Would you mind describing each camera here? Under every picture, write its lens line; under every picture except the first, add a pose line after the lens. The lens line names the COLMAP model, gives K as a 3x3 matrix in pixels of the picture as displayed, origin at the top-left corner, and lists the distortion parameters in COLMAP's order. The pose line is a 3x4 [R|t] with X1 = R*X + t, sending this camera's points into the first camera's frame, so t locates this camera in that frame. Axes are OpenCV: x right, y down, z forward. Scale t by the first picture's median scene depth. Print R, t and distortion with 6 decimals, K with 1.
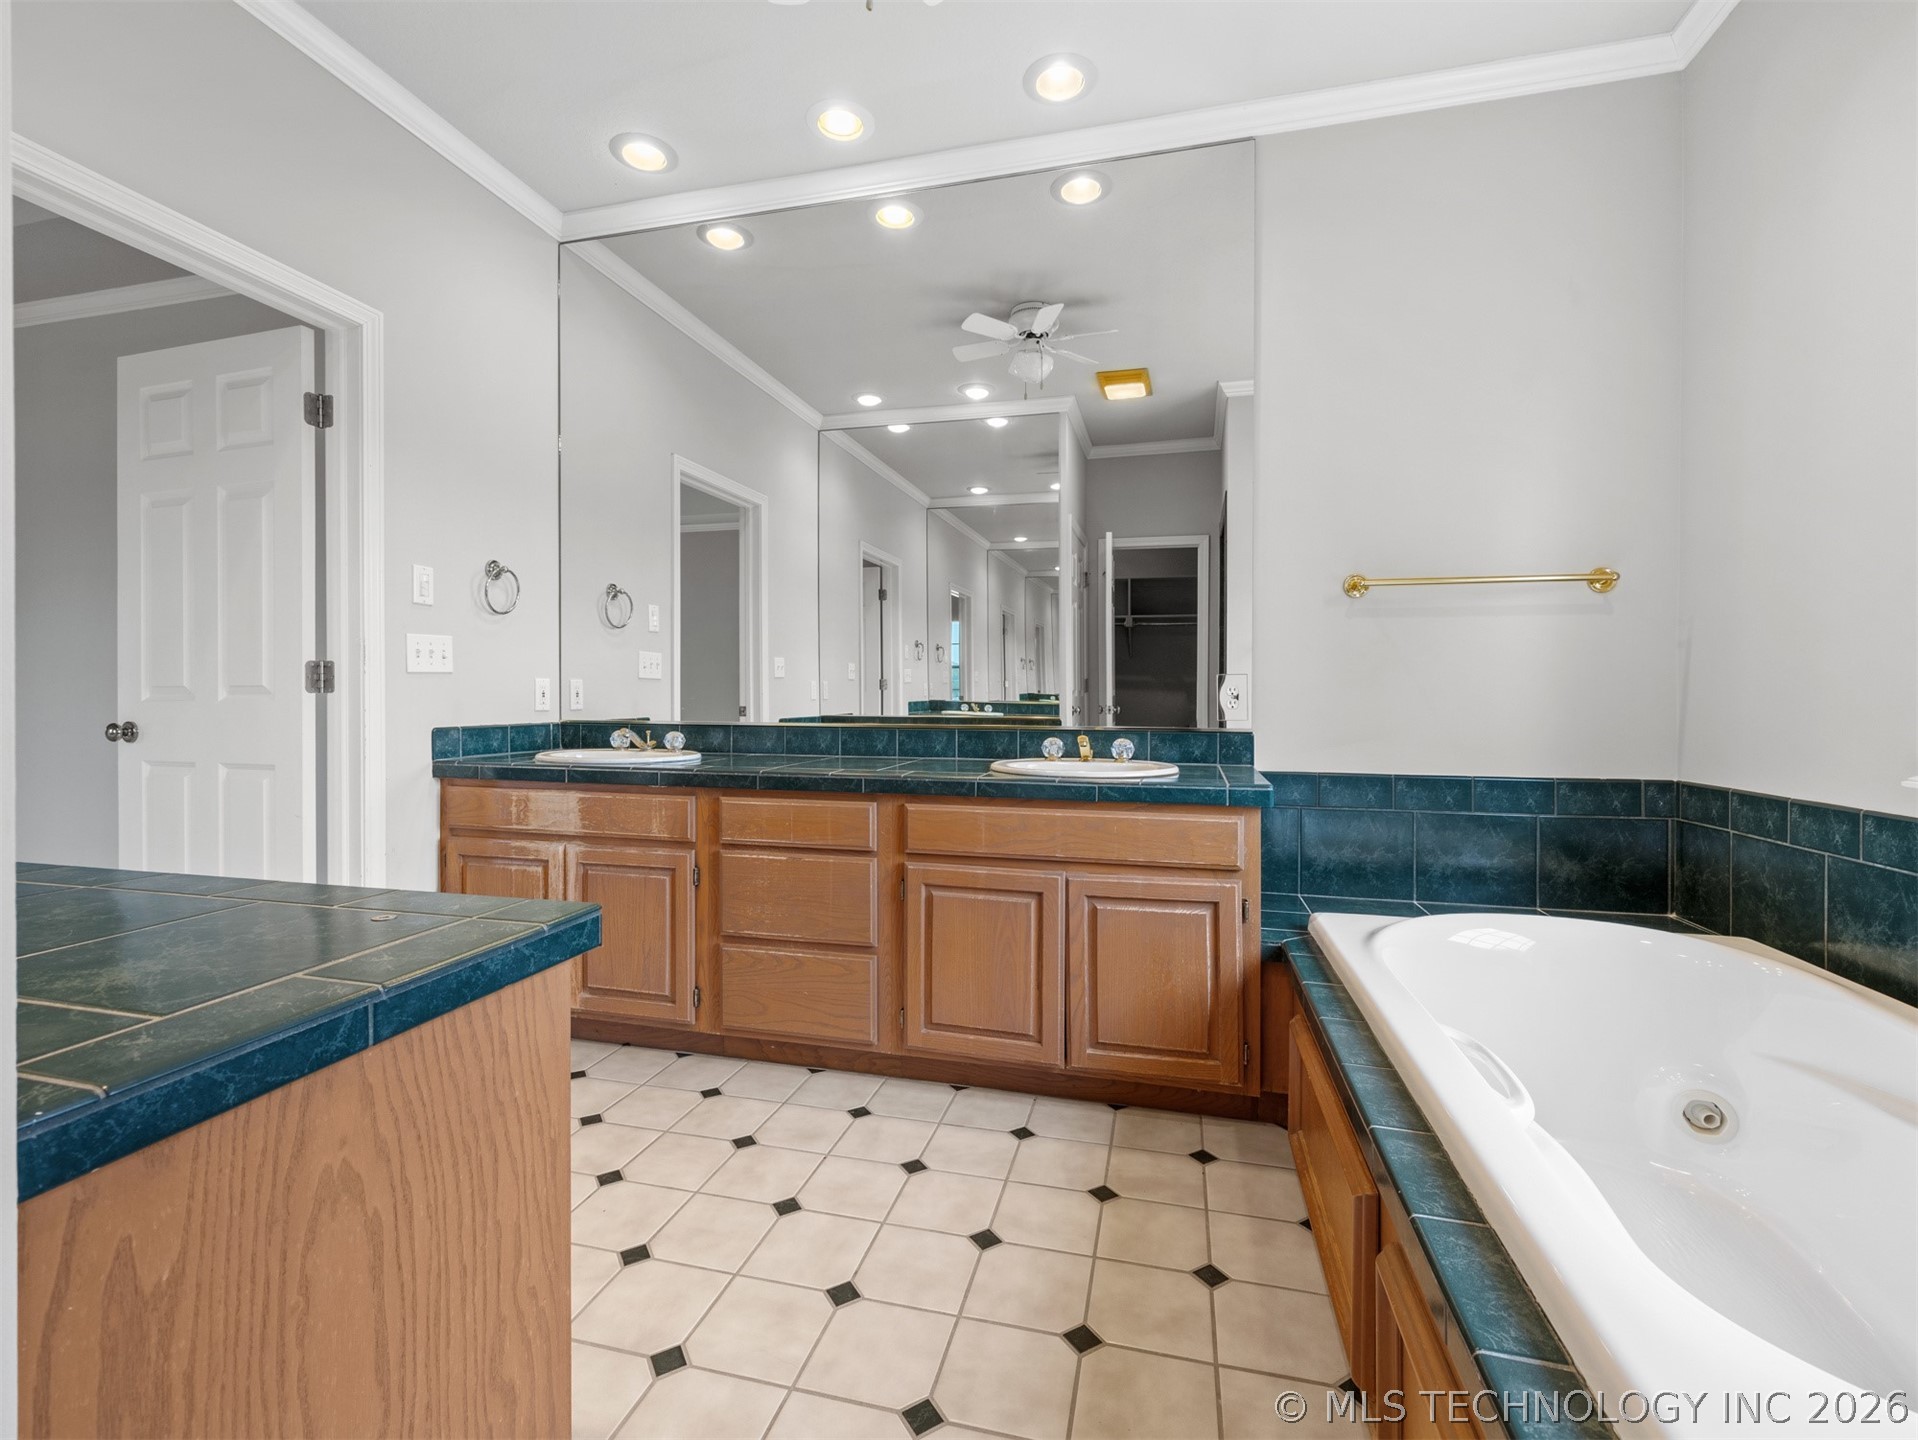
lens RADIAL K [[850.9, 0, 956.9], [0, 850.9, 706.2], [0, 0, 1]] dist [-0.001466, 0.000500]
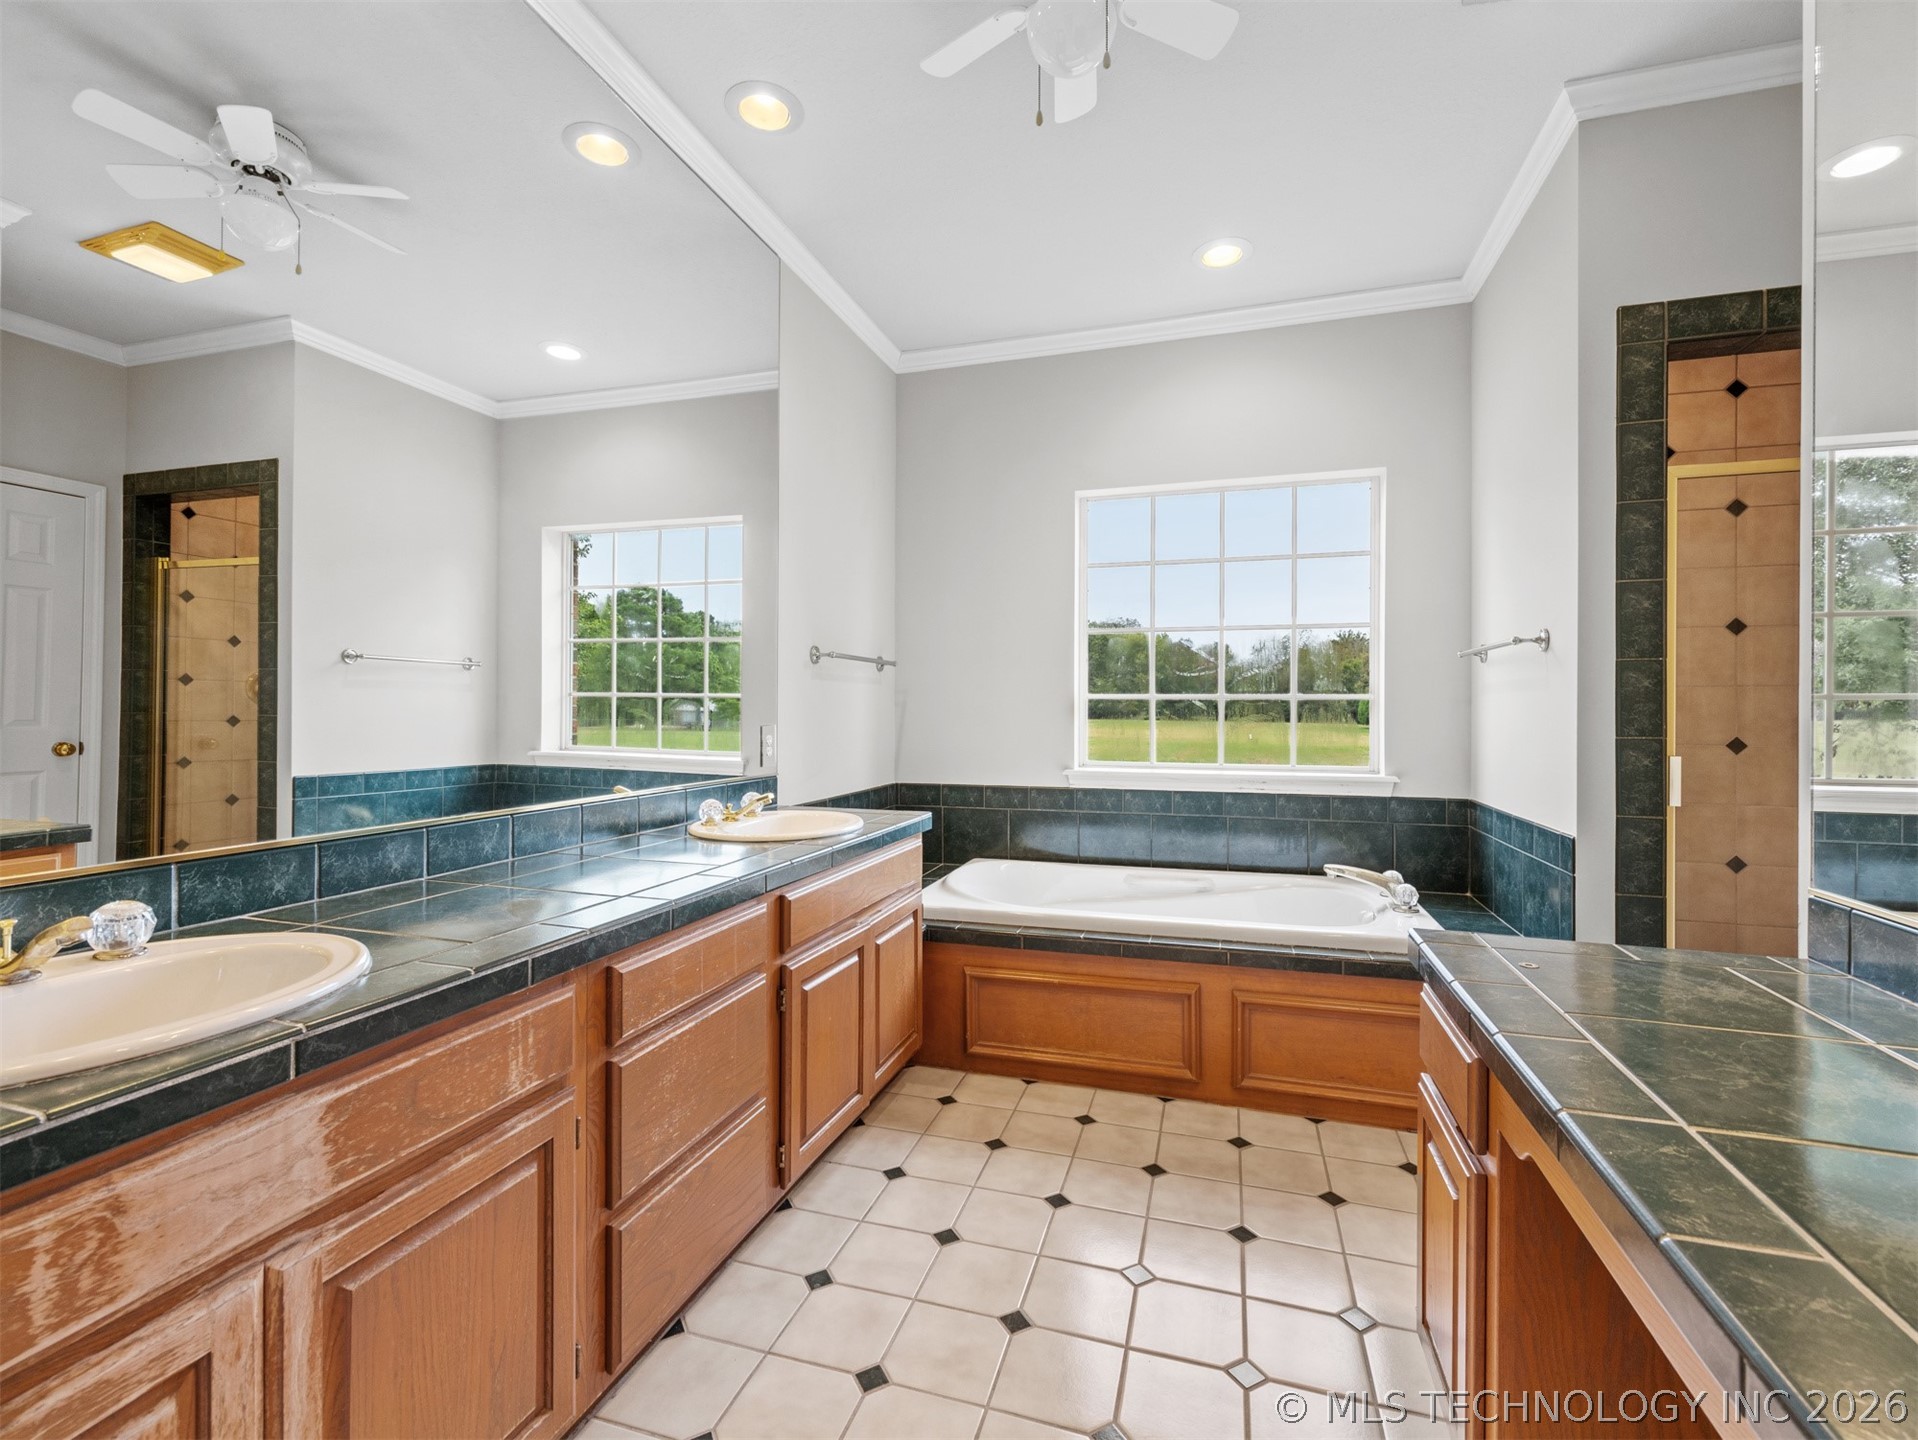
lens RADIAL K [[850.9, 0, 962.0], [0, 850.9, 709.9], [0, 0, 1]] dist [-0.001466, 0.000500]
pose [[0.049106, -0.004947, 0.998781, -0.918491], [0.007435, 0.999962, 0.004588, -0.071710], [-0.998766, 0.007201, 0.049141, 0.817922]]
